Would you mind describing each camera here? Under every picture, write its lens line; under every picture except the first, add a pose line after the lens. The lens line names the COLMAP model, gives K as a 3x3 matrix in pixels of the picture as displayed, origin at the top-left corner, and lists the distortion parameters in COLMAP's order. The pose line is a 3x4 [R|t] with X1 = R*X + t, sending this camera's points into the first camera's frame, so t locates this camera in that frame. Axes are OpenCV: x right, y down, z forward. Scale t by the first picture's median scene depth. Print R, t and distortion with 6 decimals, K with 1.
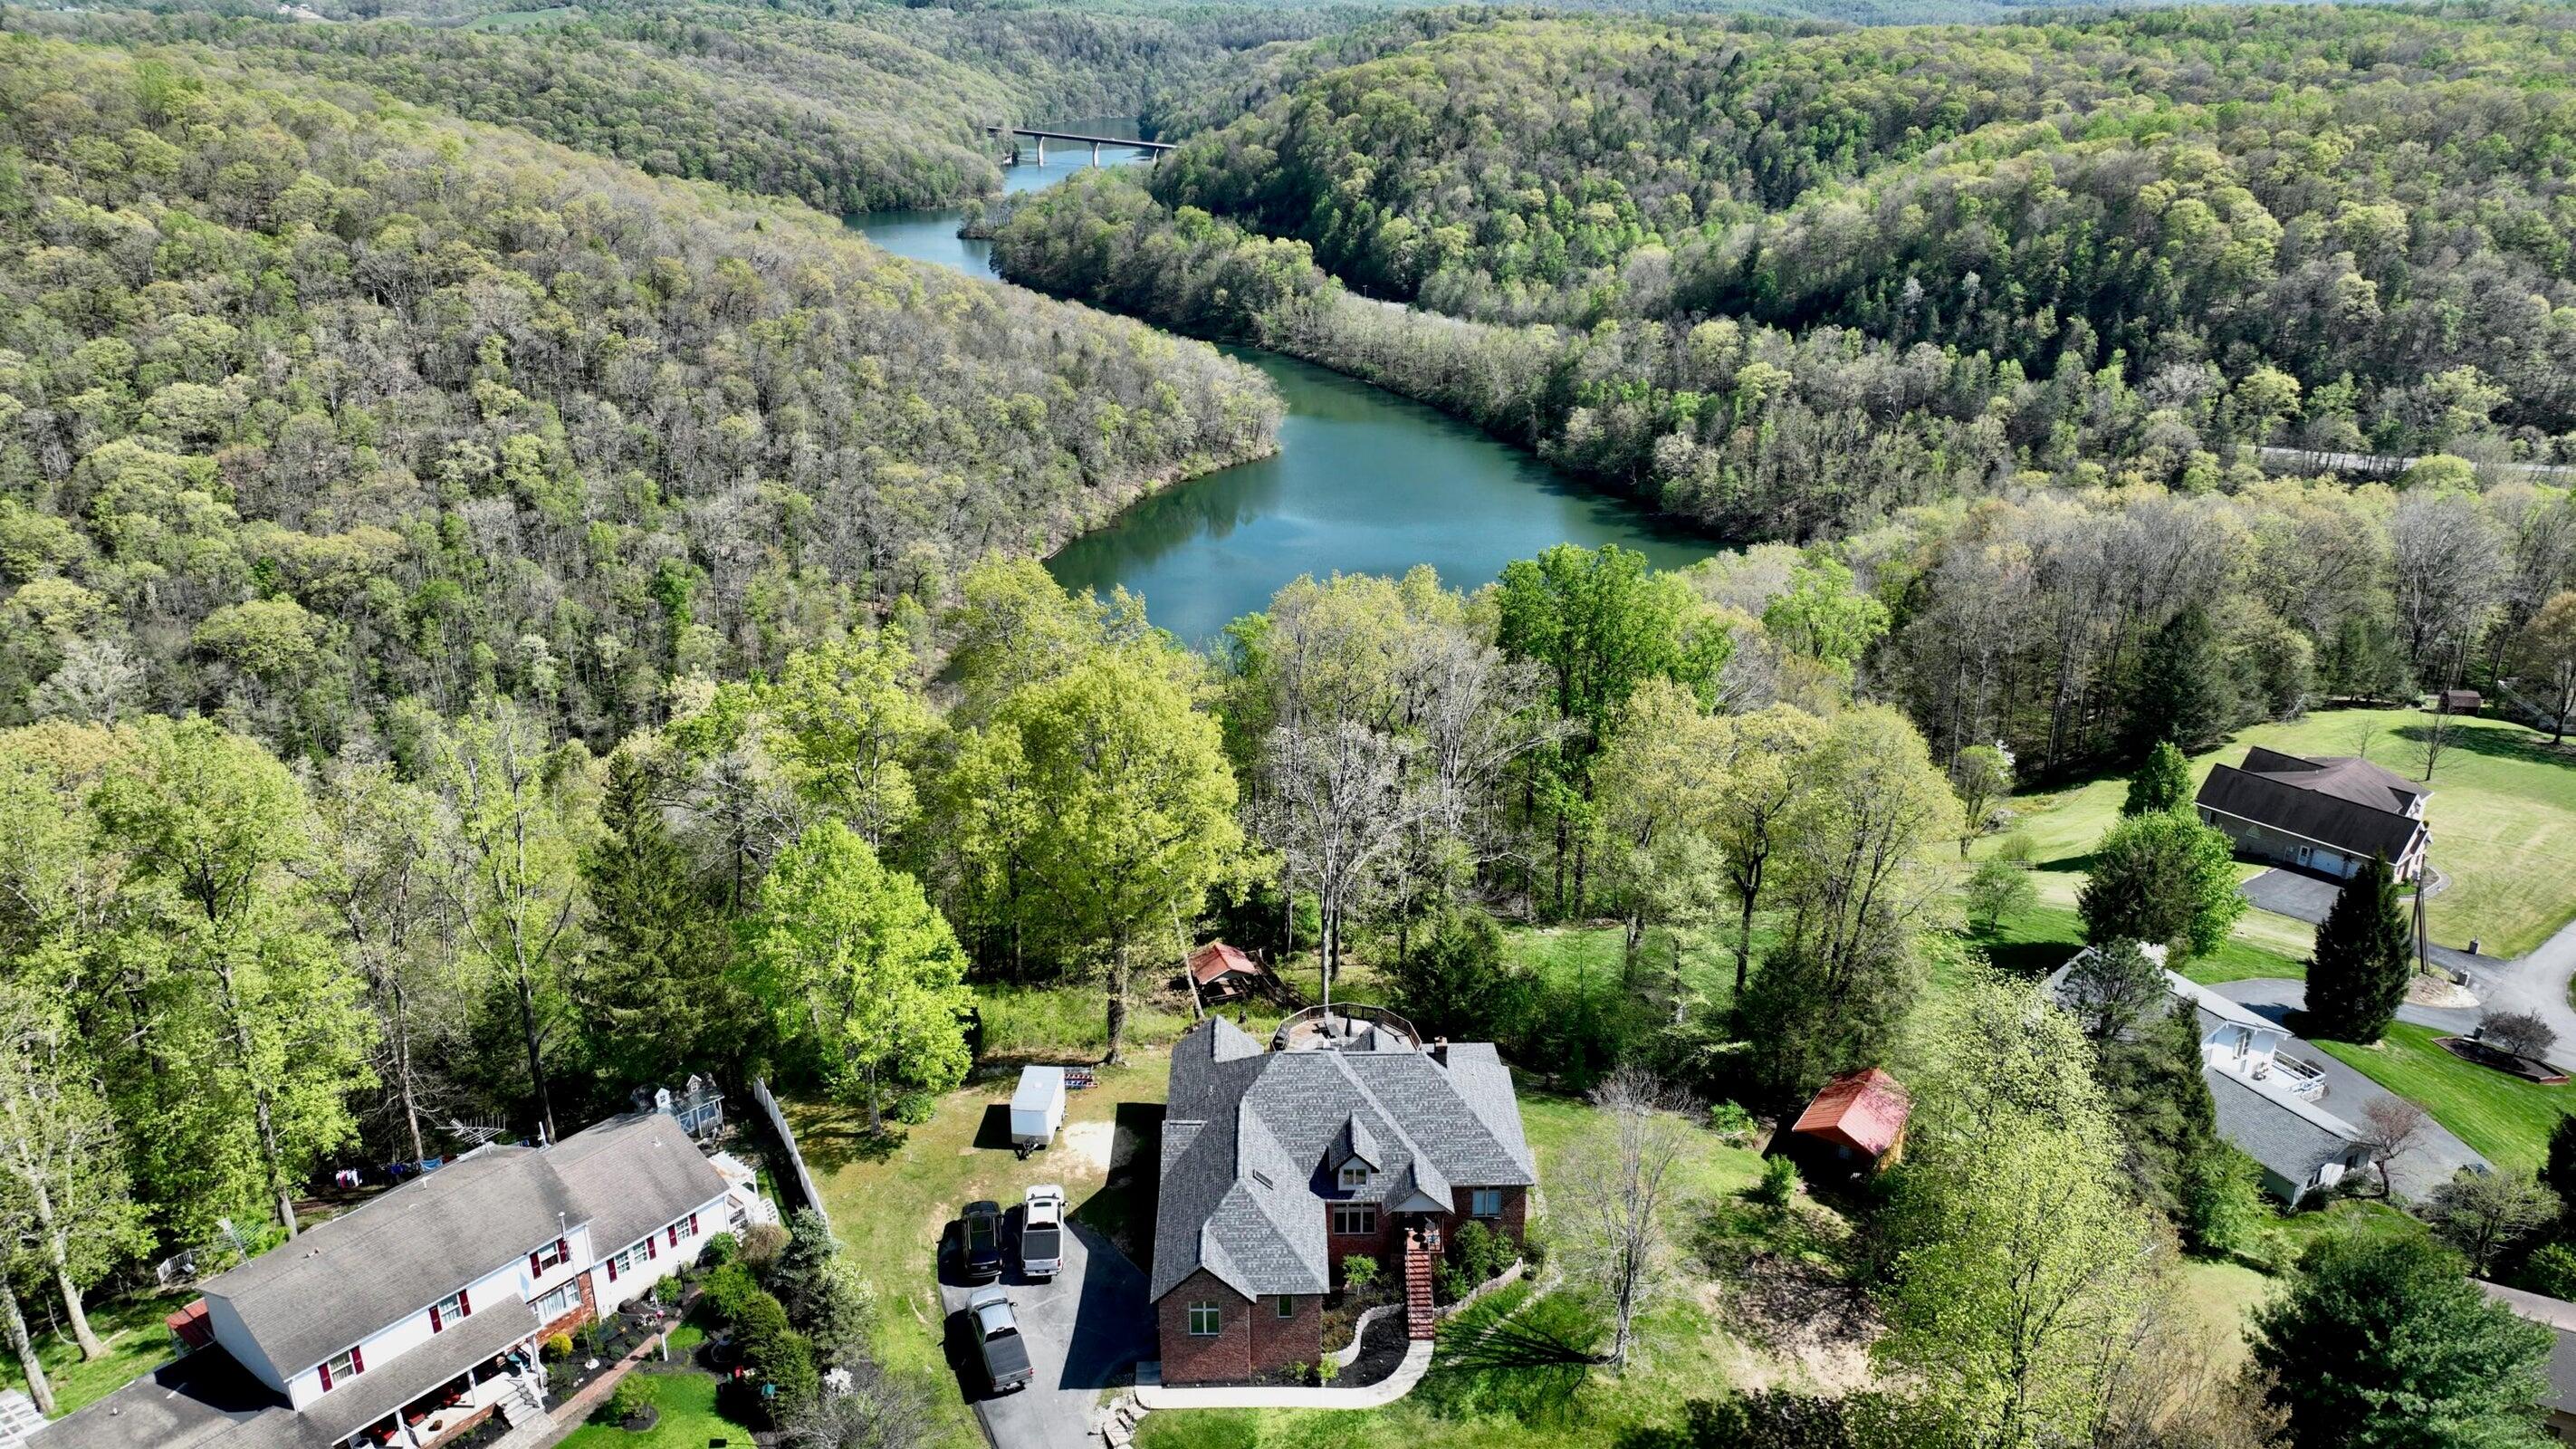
lens RADIAL K [[1800.6, 0, 1289.5], [0, 1800.6, 720.9], [0, 0, 1]] dist [-0.006074, 0.019435]
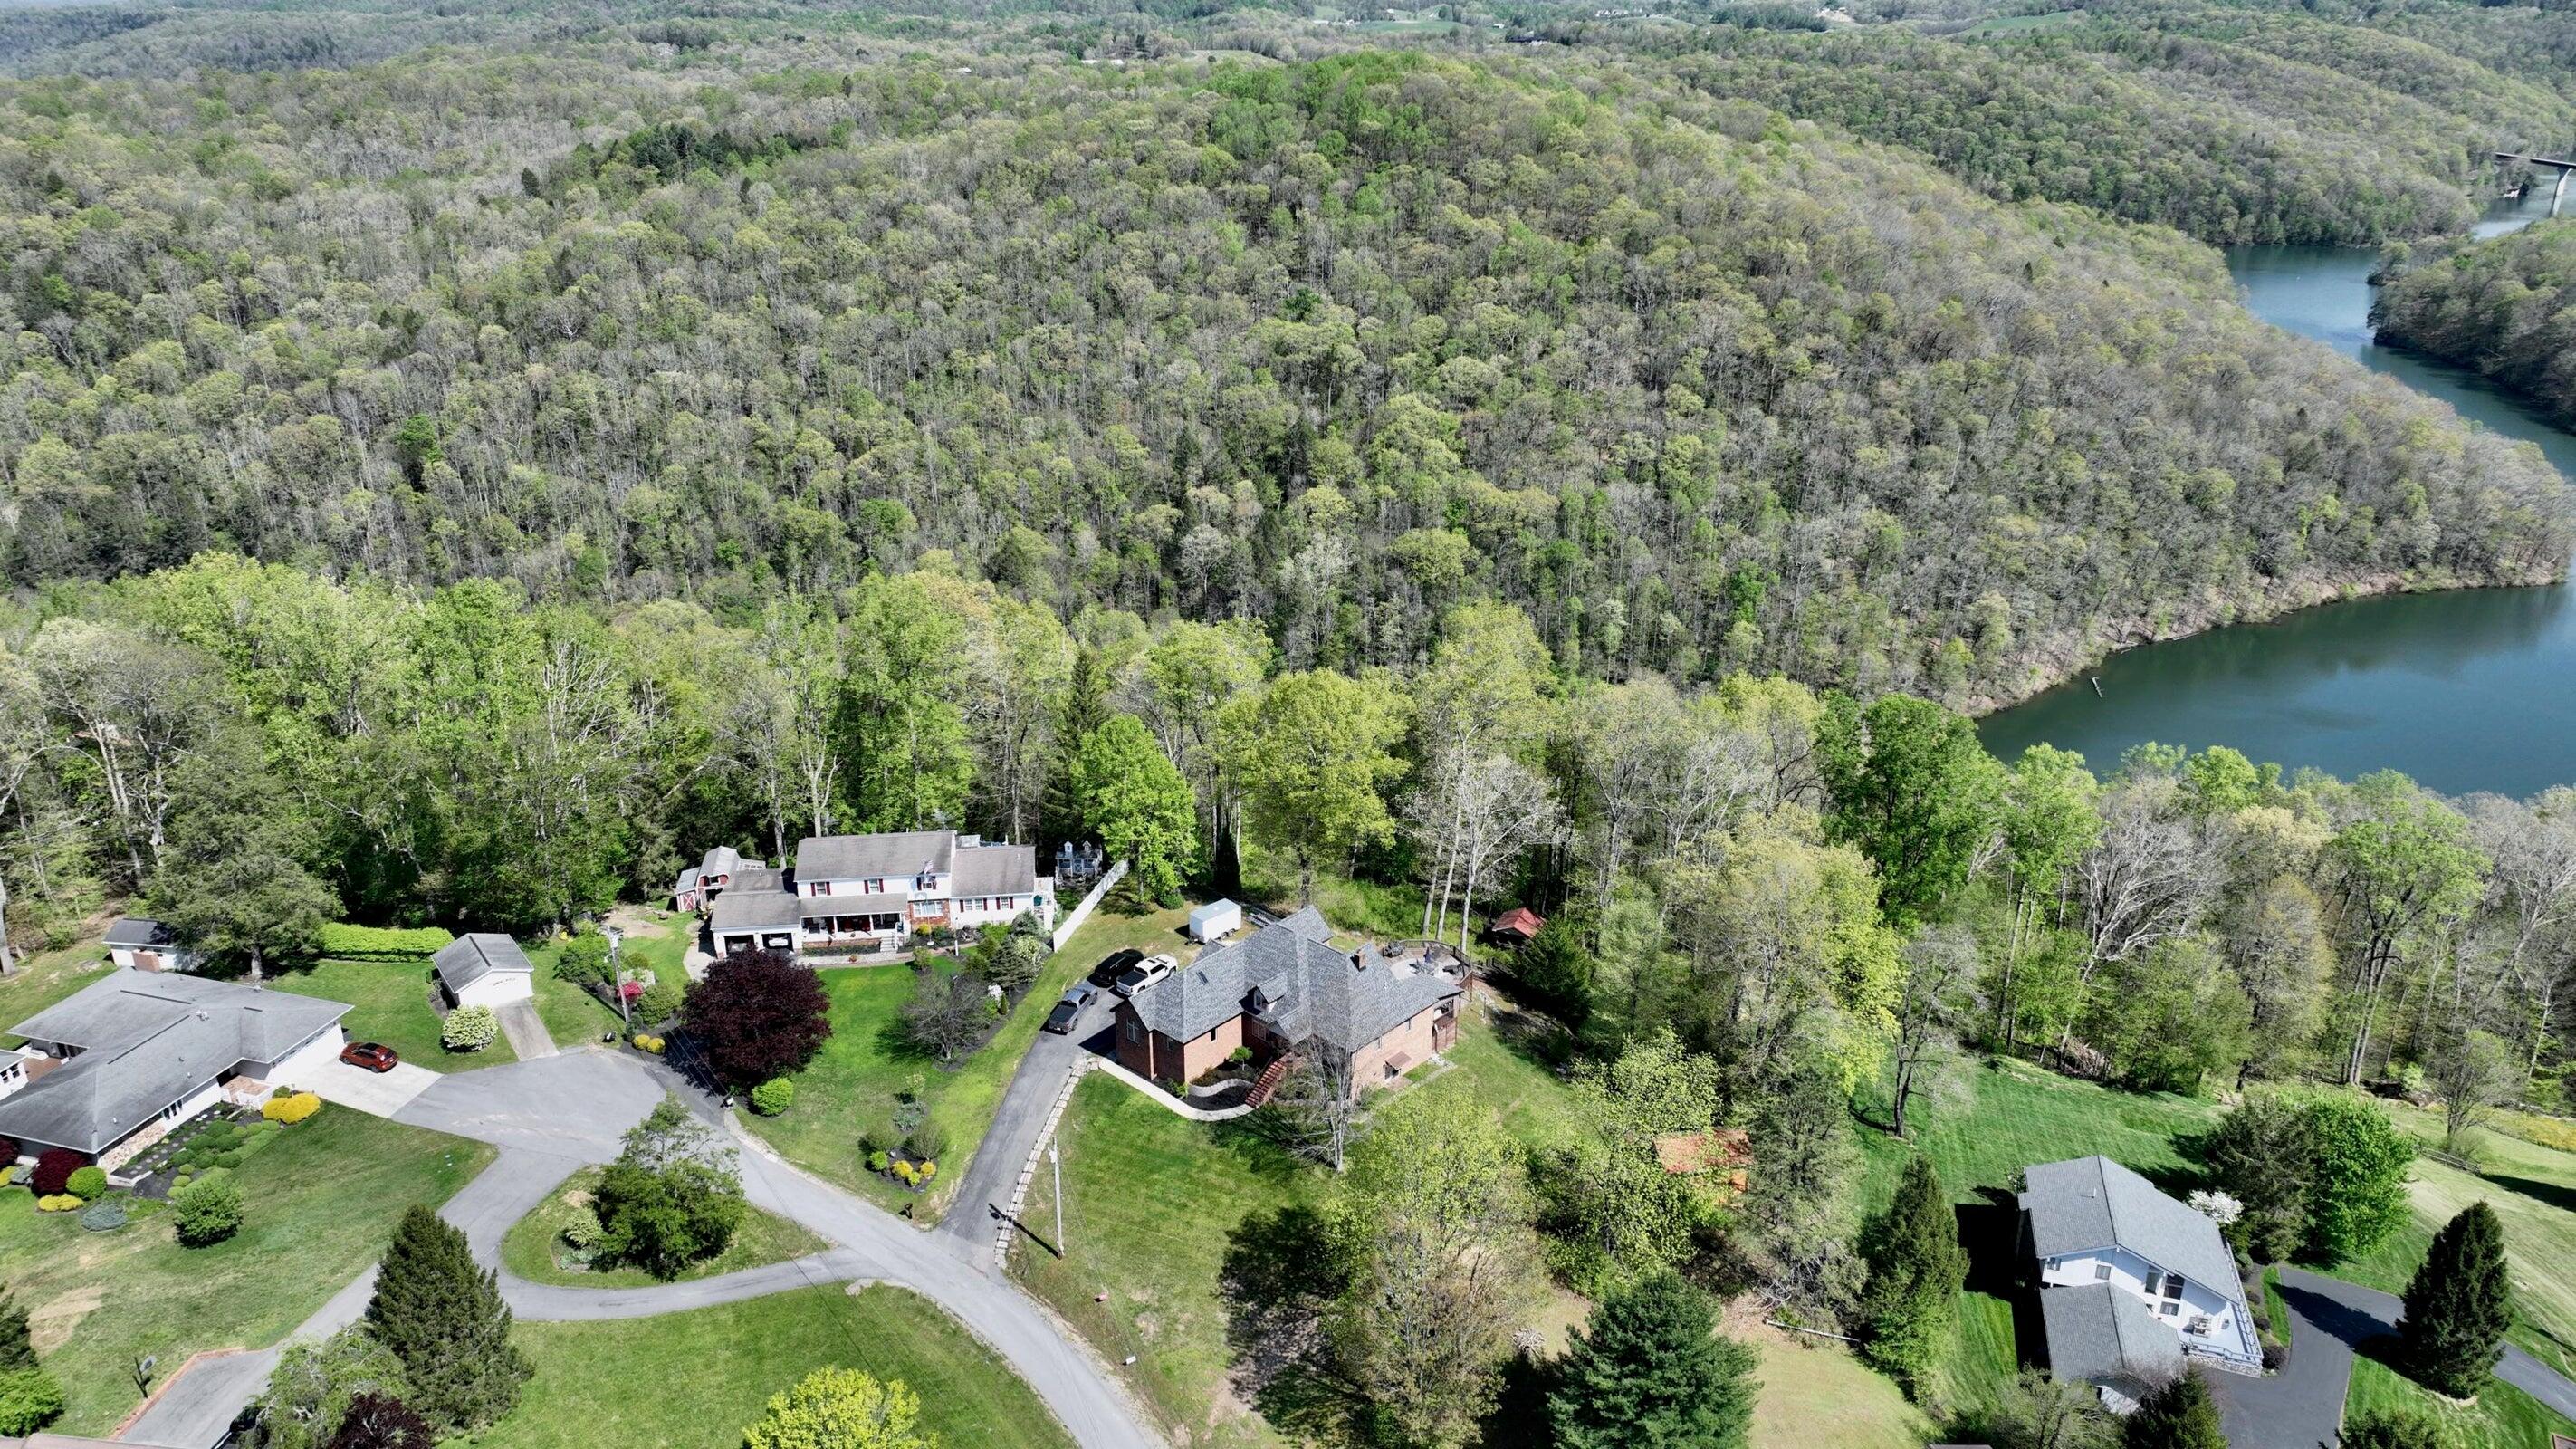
lens RADIAL K [[1800.6, 0, 1289.5], [0, 1800.6, 720.9], [0, 0, 1]] dist [-0.006074, 0.019435]
pose [[0.719952, 0.255742, -0.645186, 0.100974], [-0.252668, 0.962419, 0.099539, -0.015522], [0.646396, 0.091354, 0.757514, -0.023105]]
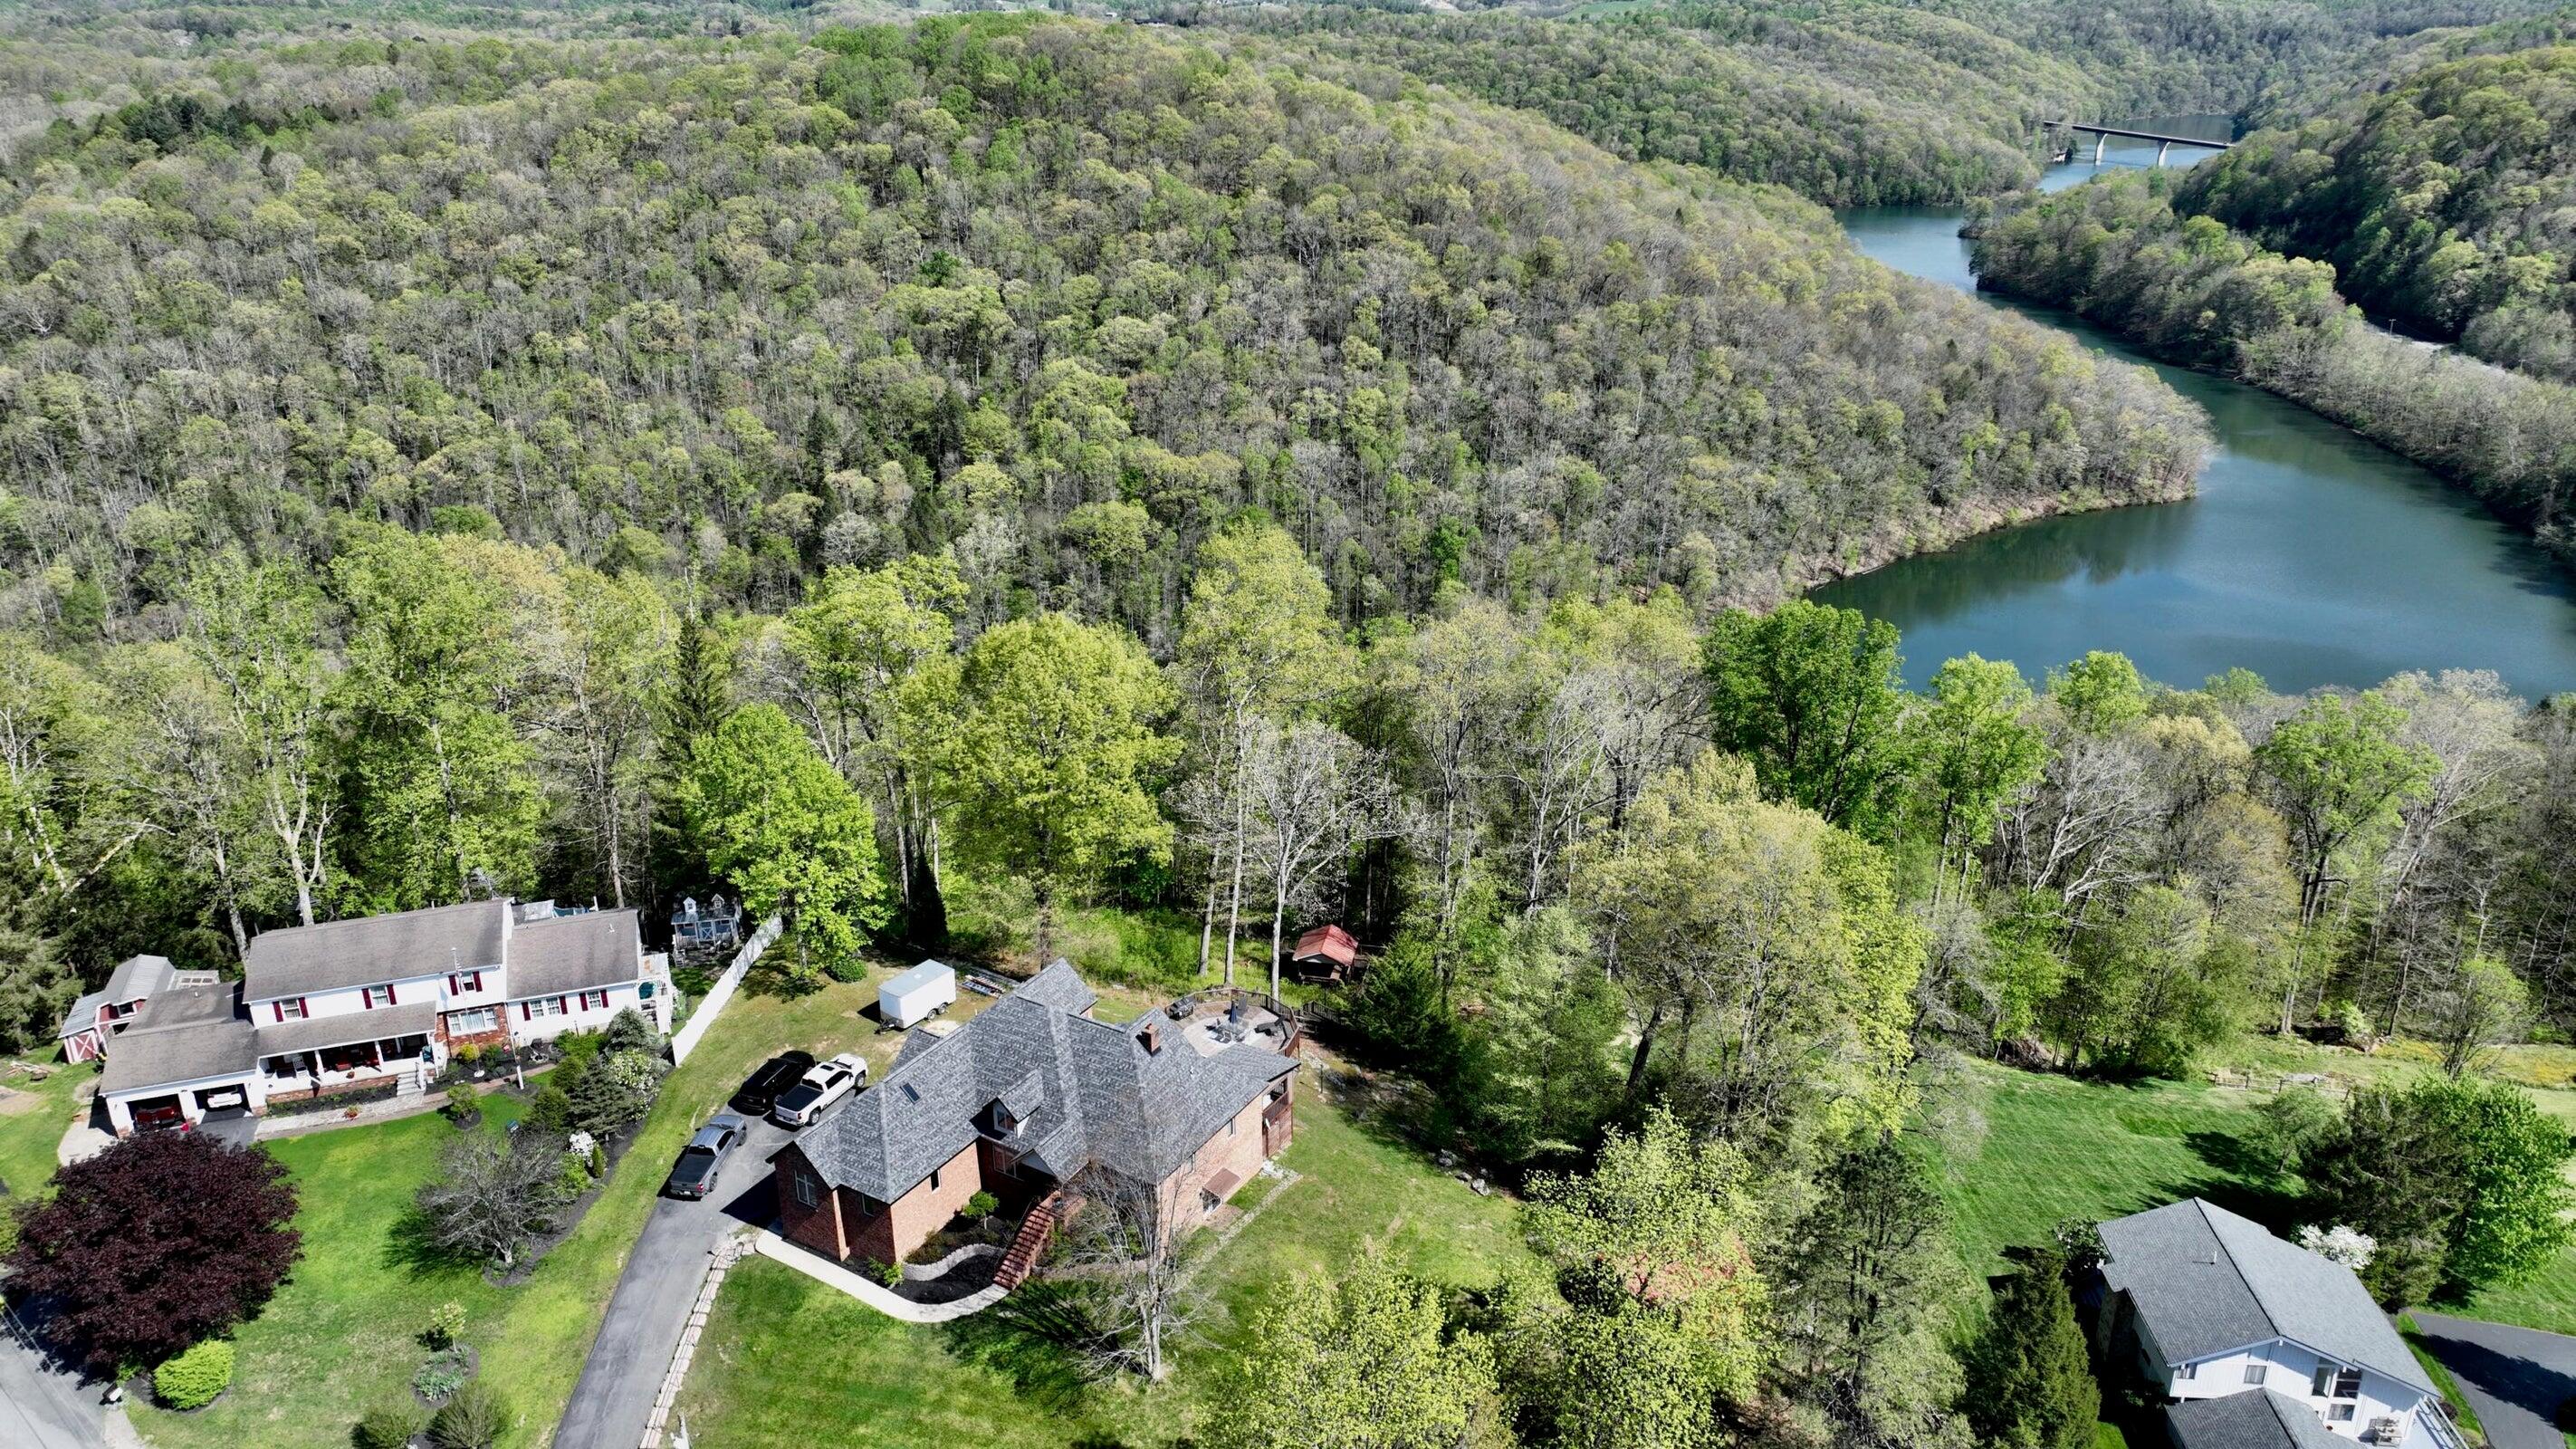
lens RADIAL K [[1800.6, 0, 1289.5], [0, 1800.6, 720.9], [0, 0, 1]] dist [-0.006074, 0.019435]
pose [[0.844682, 0.193150, -0.499205, 0.064105], [-0.190129, 0.980074, 0.057497, -0.006737], [0.500363, 0.046347, 0.864574, 0.015493]]
